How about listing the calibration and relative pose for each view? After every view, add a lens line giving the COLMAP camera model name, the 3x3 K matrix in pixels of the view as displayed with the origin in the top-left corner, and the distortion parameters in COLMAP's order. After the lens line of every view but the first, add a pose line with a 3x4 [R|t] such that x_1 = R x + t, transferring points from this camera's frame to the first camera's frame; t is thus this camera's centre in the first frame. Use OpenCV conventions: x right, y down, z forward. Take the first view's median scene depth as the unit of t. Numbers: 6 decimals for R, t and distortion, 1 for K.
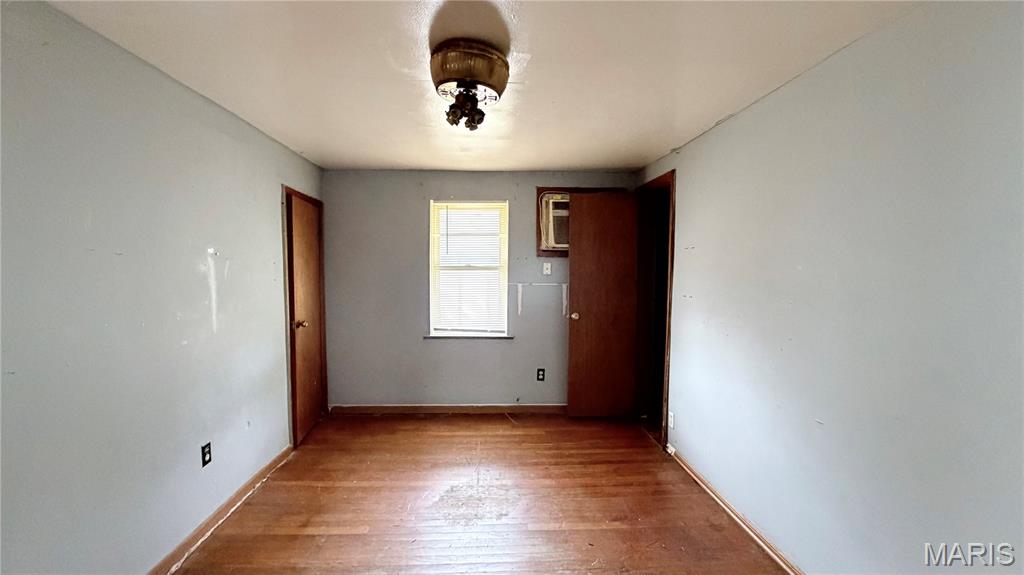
lens RADIAL K [[407.6, 0, 509.1], [0, 407.6, 288.0], [0, 0, 1]] dist [0.000174, -0.000048]
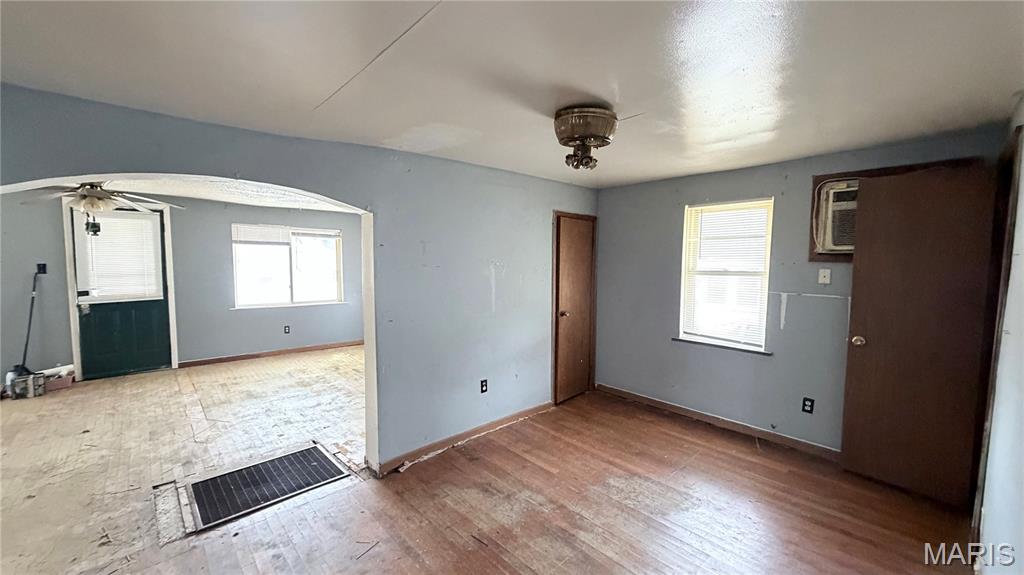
lens RADIAL K [[407.6, 0, 509.1], [0, 407.6, 288.0], [0, 0, 1]] dist [0.000174, -0.000048]
pose [[0.639327, 0.052699, -0.767127, 0.324737], [-0.041639, 0.998558, 0.033895, -0.027075], [0.767806, 0.010273, 0.640600, 0.012374]]
